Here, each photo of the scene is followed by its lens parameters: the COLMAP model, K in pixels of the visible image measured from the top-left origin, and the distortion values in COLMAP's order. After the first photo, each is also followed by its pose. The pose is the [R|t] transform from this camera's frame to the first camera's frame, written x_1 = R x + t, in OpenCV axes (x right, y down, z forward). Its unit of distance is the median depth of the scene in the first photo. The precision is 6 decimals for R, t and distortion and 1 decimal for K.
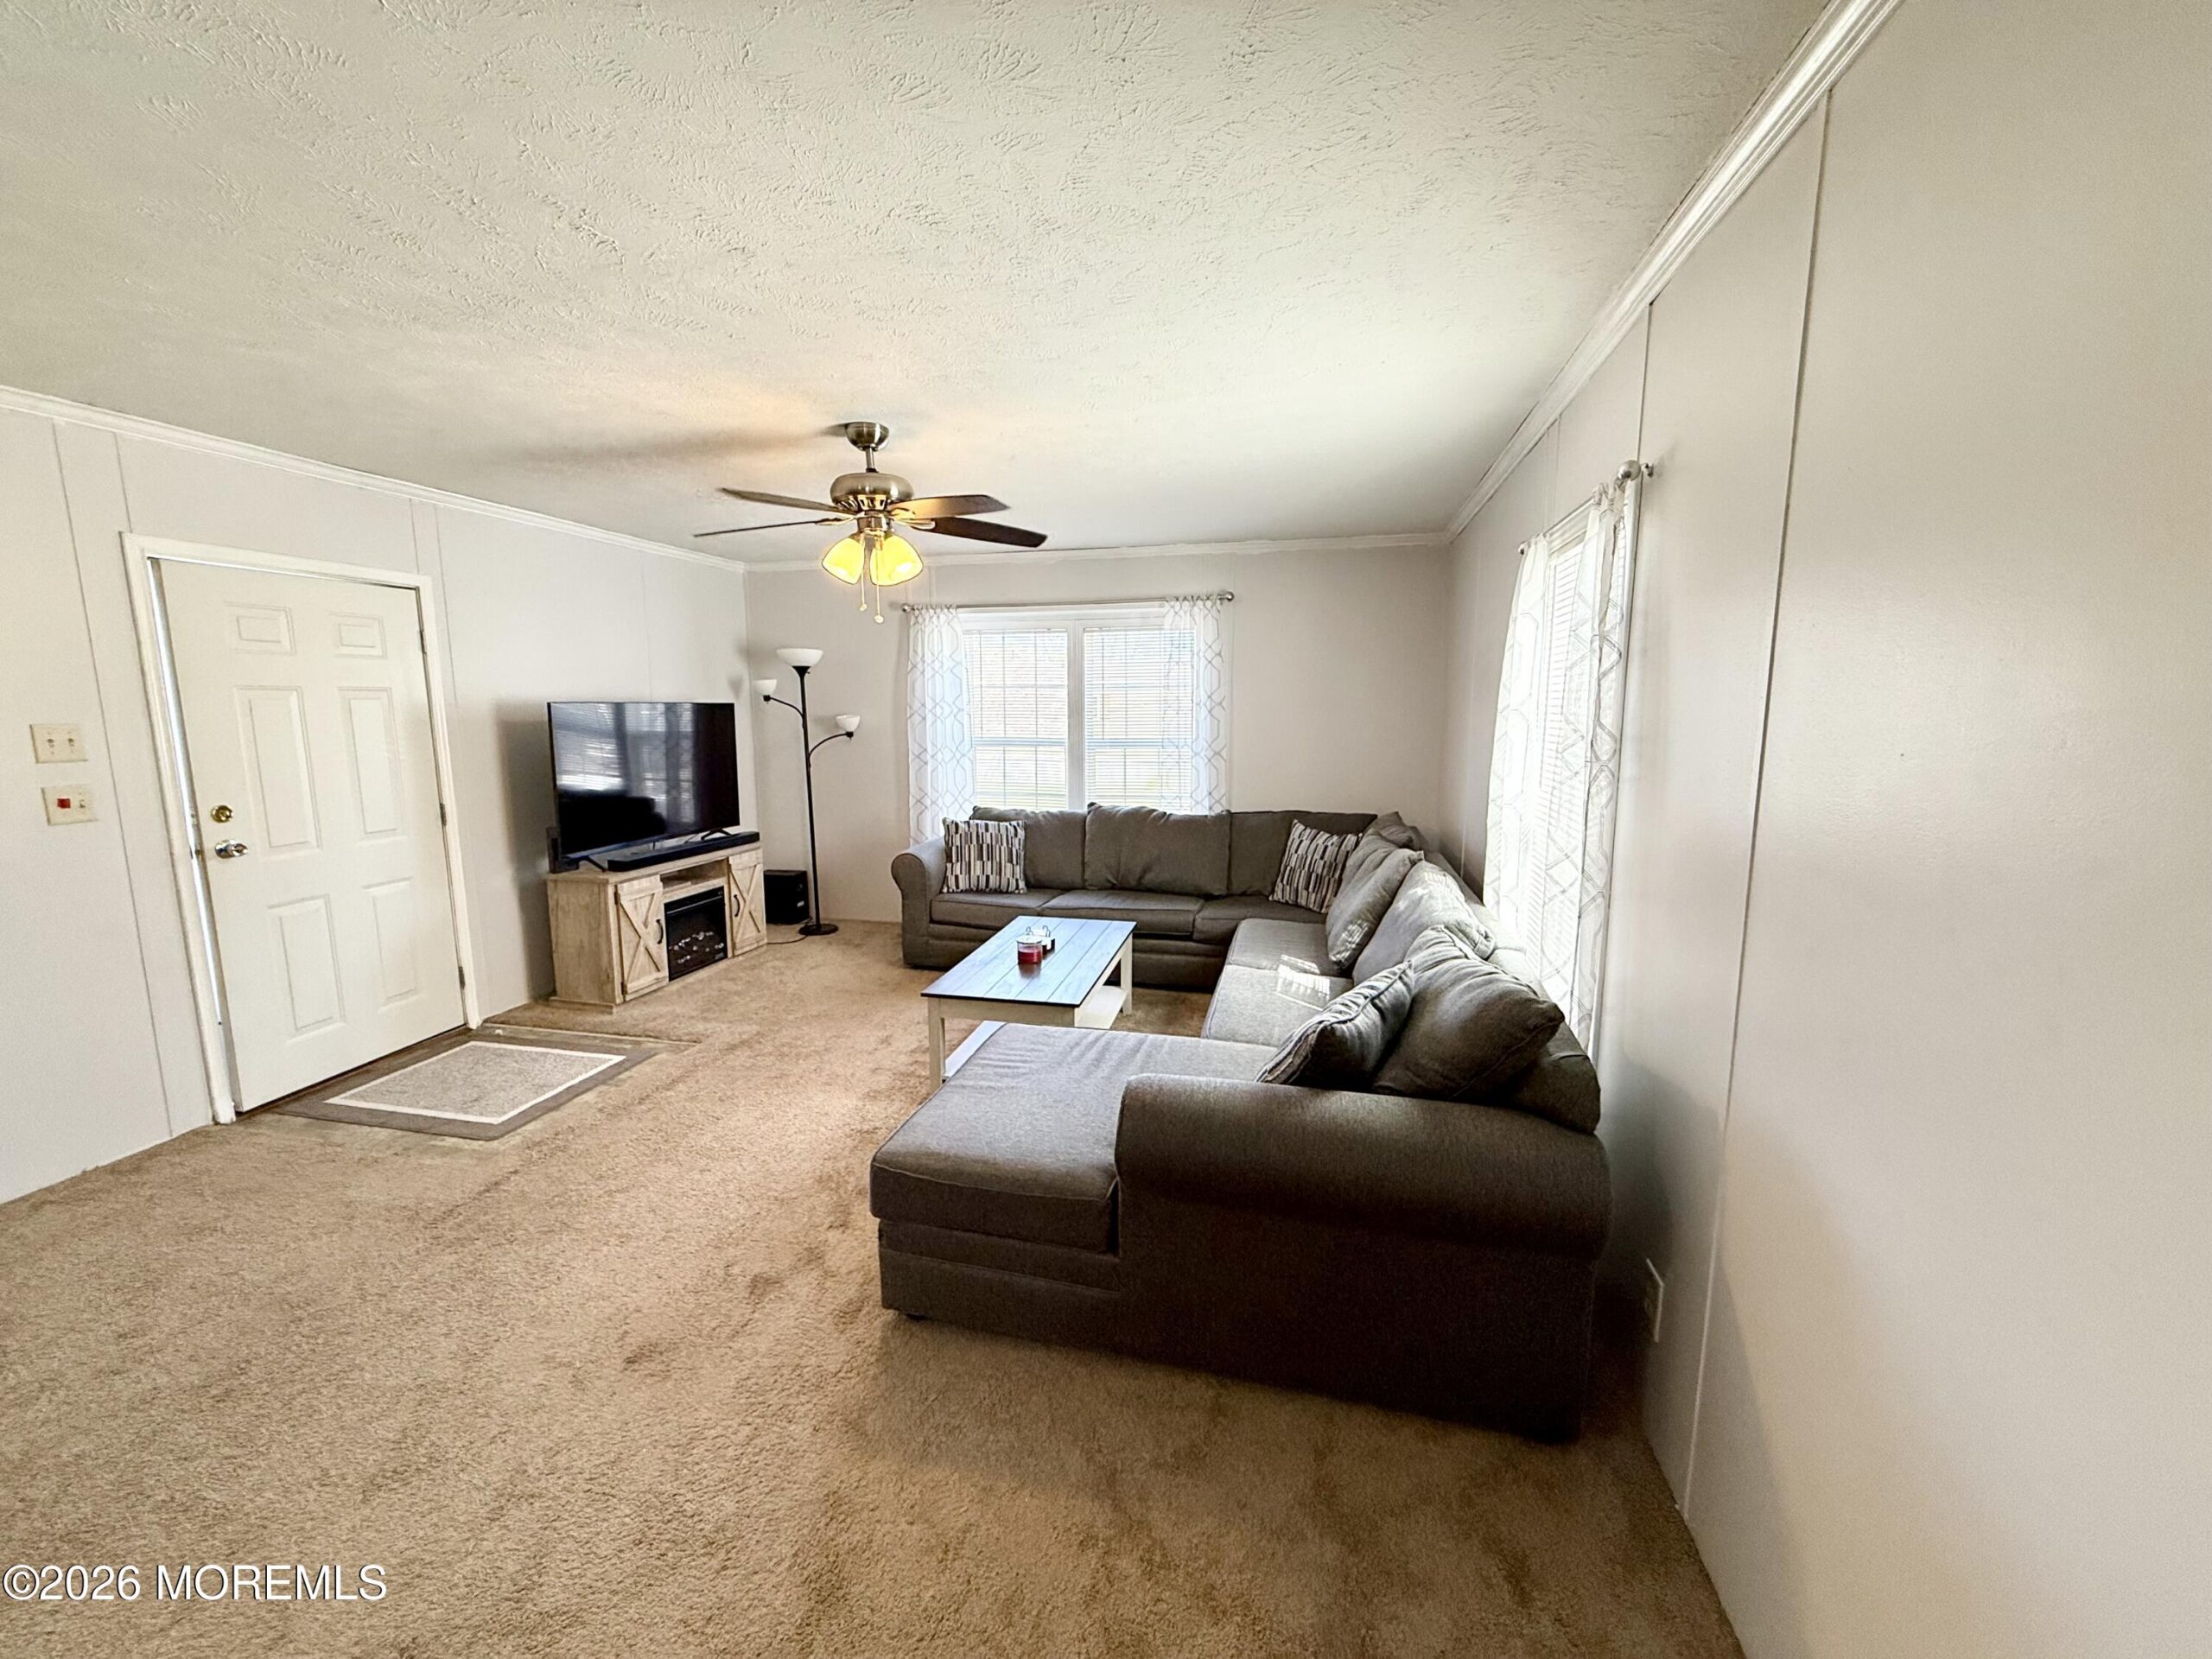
lens RADIAL K [[877.5, 0, 1106.0], [0, 877.5, 829.5], [0, 0, 1]] dist [-0.001165, -0.000308]
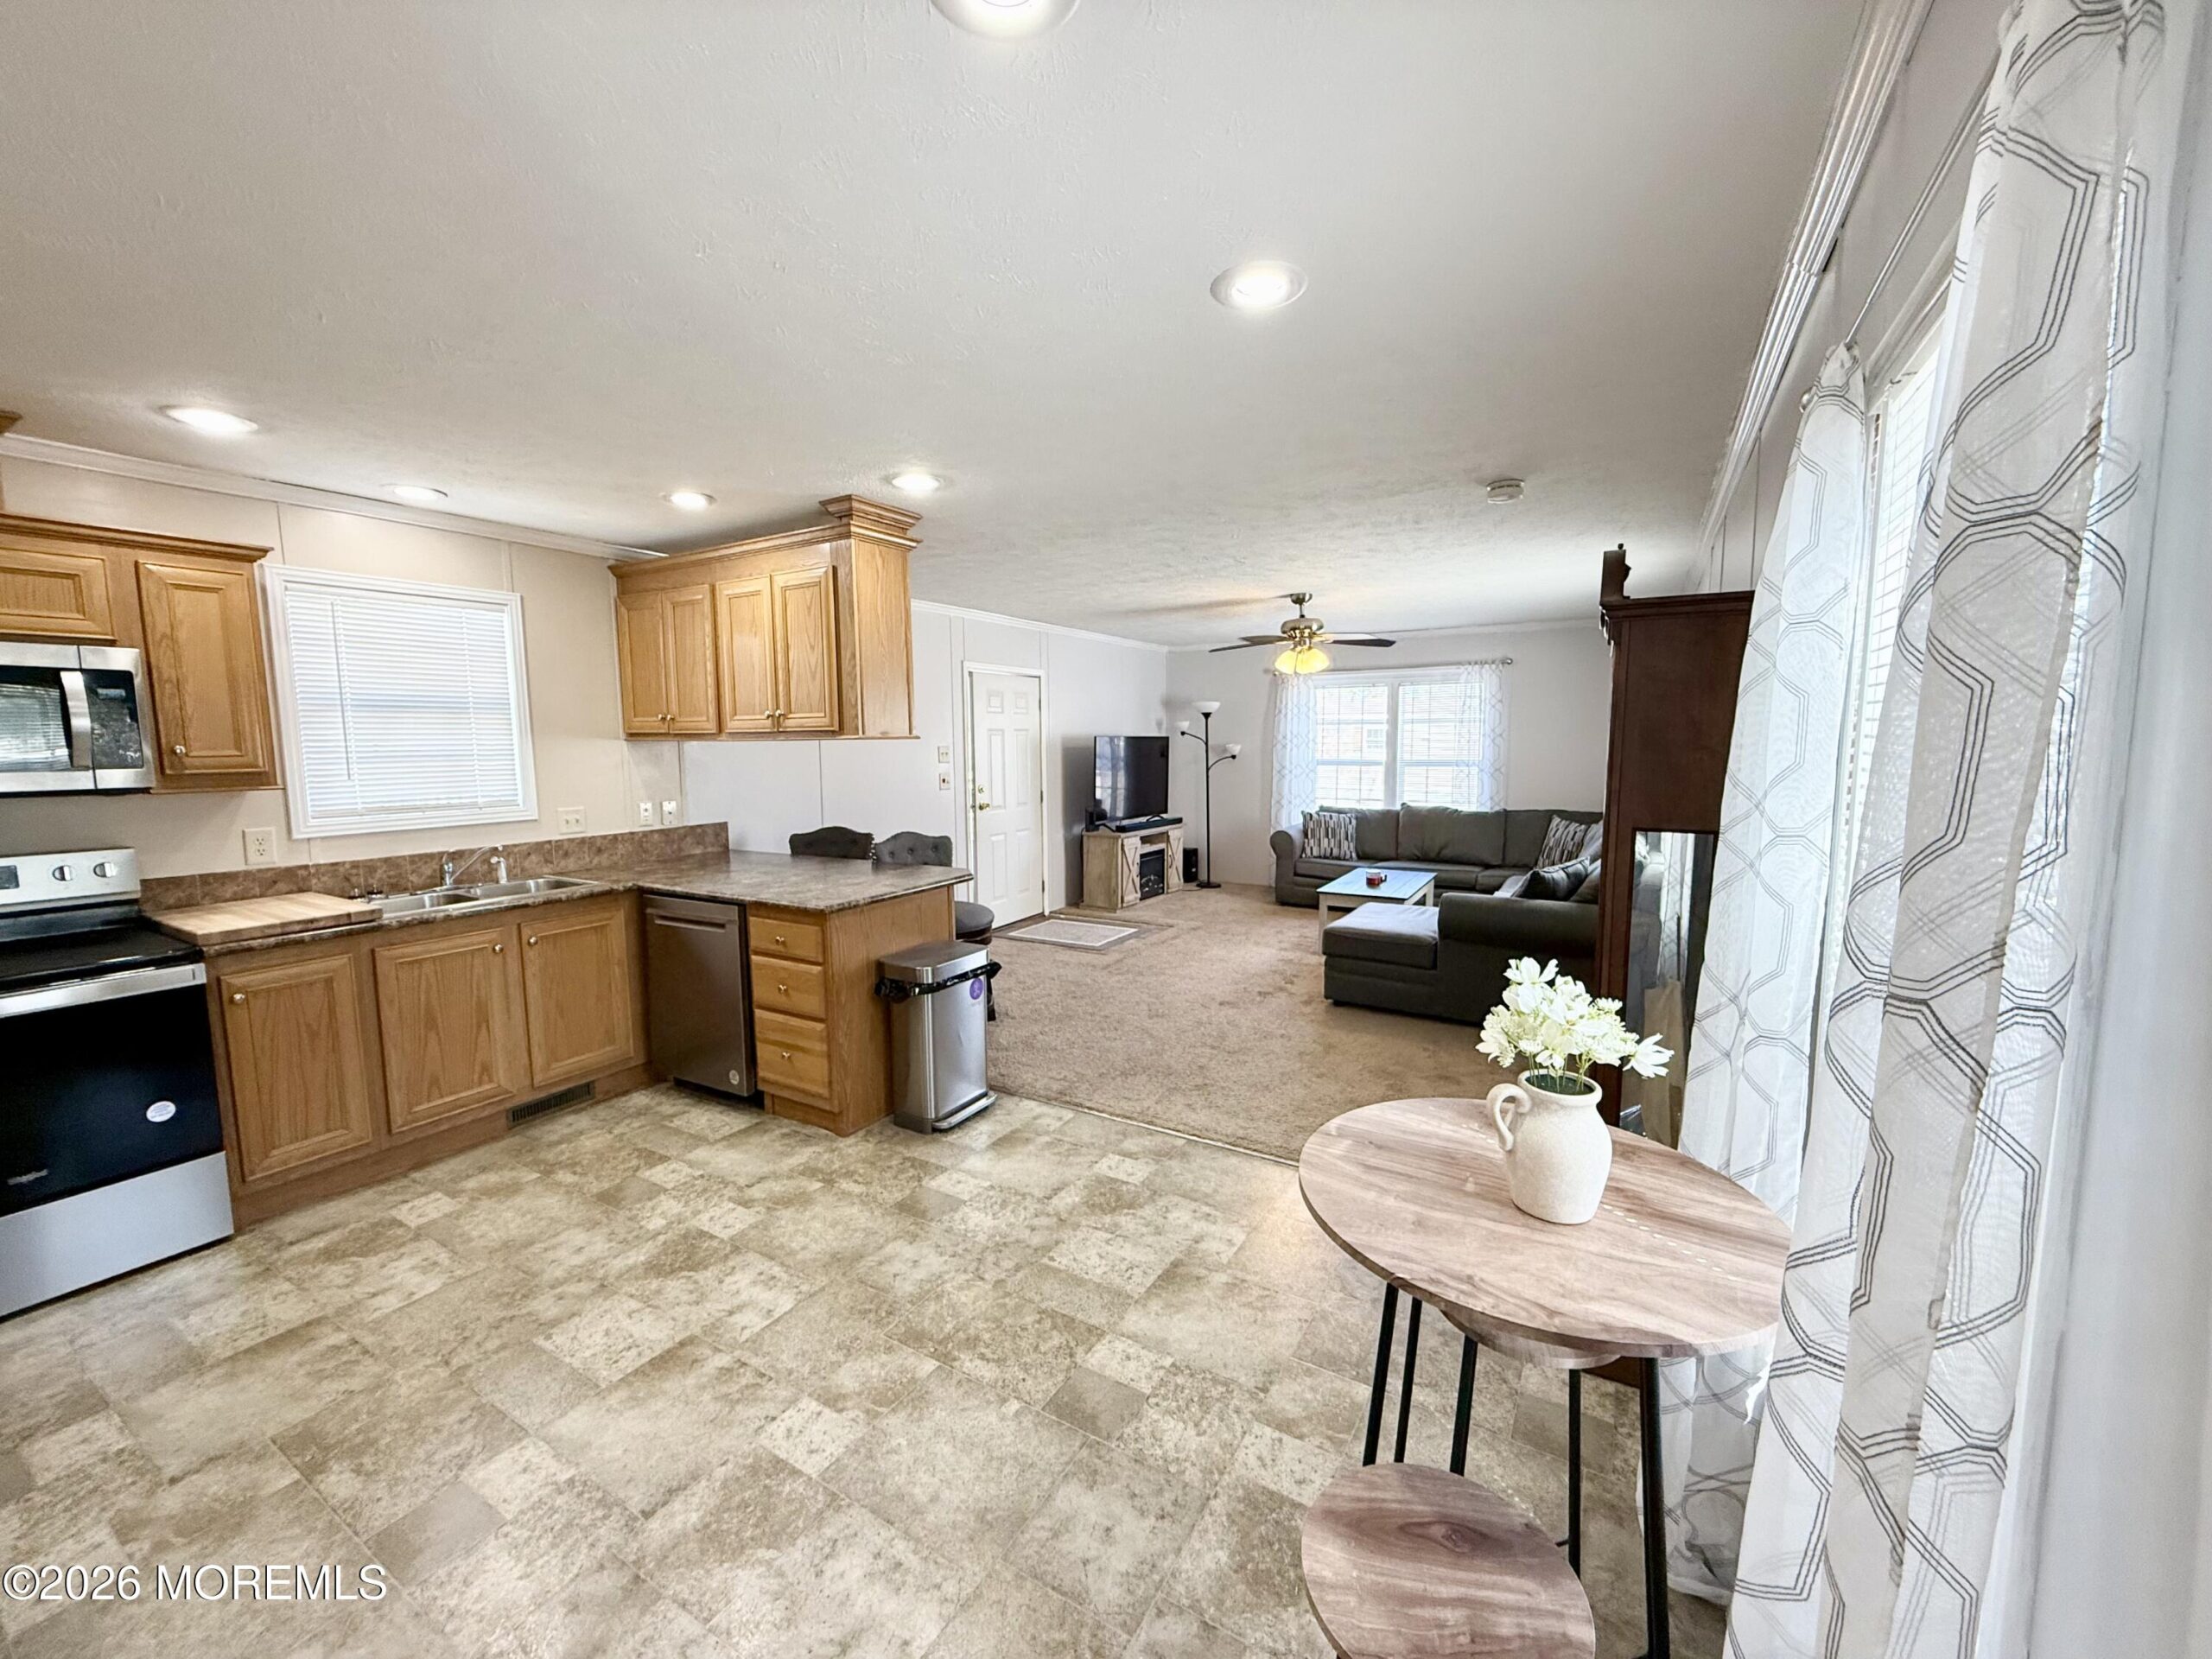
lens RADIAL K [[877.5, 0, 1106.0], [0, 877.5, 829.5], [0, 0, 1]] dist [-0.001165, -0.000308]
pose [[0.953125, 0.027022, -0.301368, -0.053776], [-0.038416, 0.998751, -0.031944, 0.090306], [0.300128, 0.042024, 0.952973, -0.615374]]
